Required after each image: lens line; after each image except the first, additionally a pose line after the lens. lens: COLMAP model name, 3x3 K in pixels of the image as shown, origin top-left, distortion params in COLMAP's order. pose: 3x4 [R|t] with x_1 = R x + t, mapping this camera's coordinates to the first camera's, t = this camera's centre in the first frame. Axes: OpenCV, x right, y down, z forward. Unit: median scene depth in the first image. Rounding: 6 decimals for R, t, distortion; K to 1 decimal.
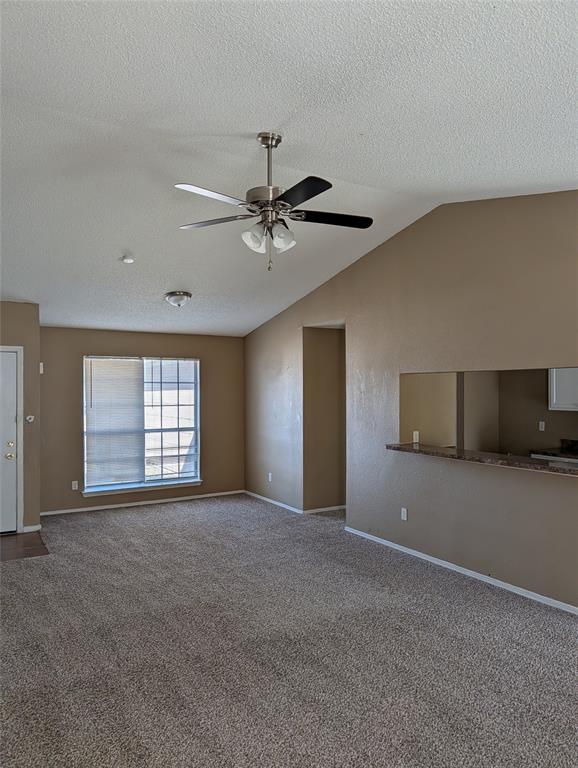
lens RADIAL K [[540.3, 0, 293.1], [0, 540.3, 388.1], [0, 0, 1]] dist [0.016558, -0.001745]
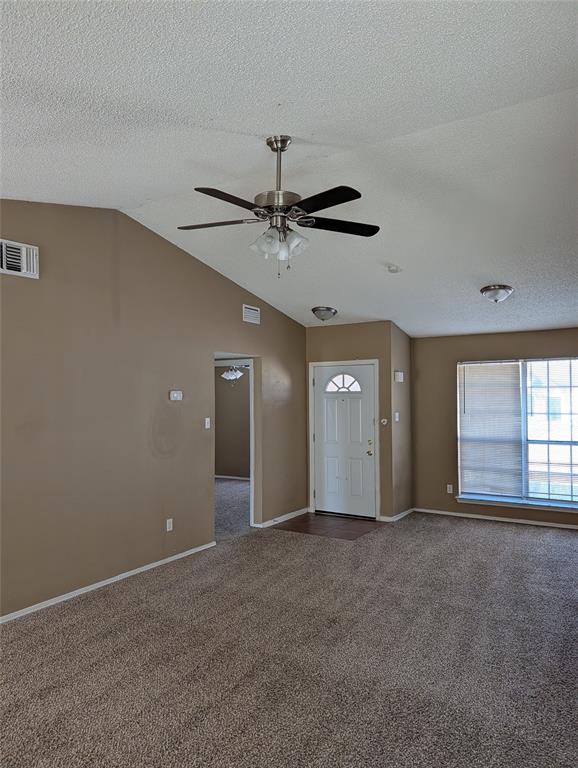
lens RADIAL K [[540.3, 0, 288.7], [0, 540.3, 382.6], [0, 0, 1]] dist [0.016558, -0.001745]
pose [[0.464462, -0.024009, -0.885267, 0.351184], [0.010022, 0.999711, -0.021855, -0.002522], [0.885536, 0.001279, 0.464568, 0.242008]]
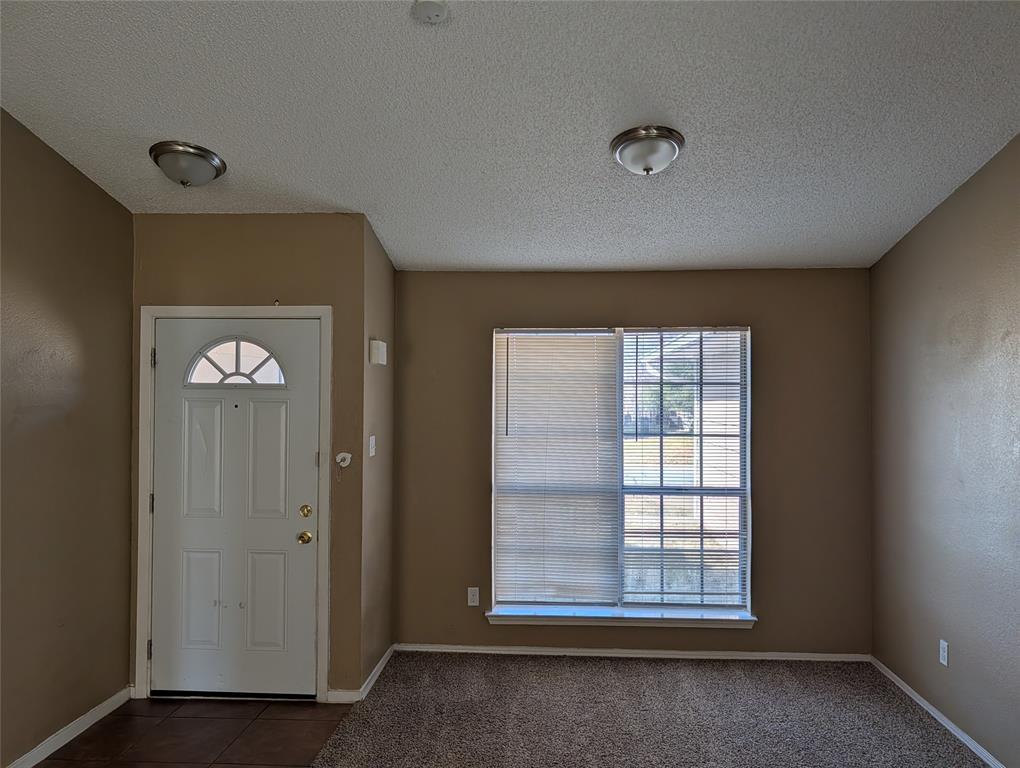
lens RADIAL K [[735.8, 0, 520.0], [0, 735.8, 392.0], [0, 0, 1]] dist [0.028160, -0.023393]
pose [[0.830547, 0.003158, -0.556940, -0.003498], [-0.005754, 0.999979, -0.002911, -0.000788], [0.556919, 0.005623, 0.830548, 0.455702]]
